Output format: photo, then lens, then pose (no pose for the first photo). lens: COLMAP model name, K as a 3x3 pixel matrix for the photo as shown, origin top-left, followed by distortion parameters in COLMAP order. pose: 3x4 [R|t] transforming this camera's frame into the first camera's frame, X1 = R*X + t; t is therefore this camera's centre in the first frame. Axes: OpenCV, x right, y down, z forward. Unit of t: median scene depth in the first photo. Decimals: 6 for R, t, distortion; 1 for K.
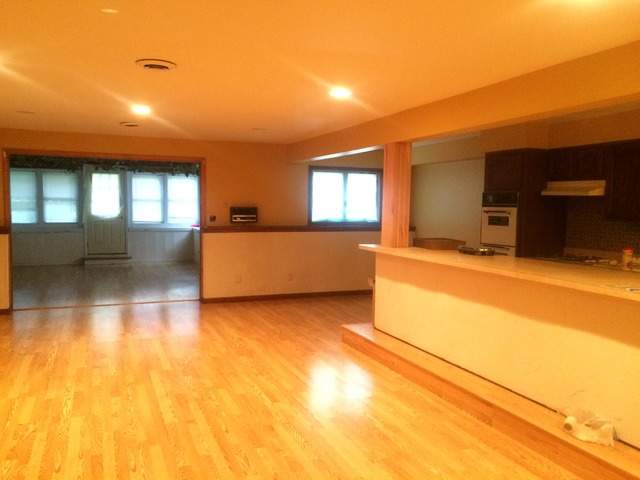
lens RADIAL K [[549.5, 0, 319.3], [0, 549.5, 240.0], [0, 0, 1]] dist [0.044743, -0.065514]
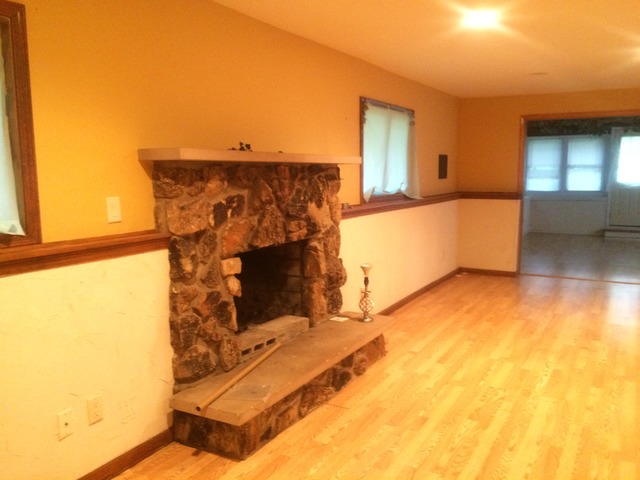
lens RADIAL K [[549.5, 0, 319.1], [0, 549.5, 242.2], [0, 0, 1]] dist [0.044743, -0.065514]
pose [[0.619571, 0.082400, -0.780603, 0.018493], [-0.037881, 0.996455, 0.075119, 0.007200], [0.784026, -0.016972, 0.620496, 0.112501]]
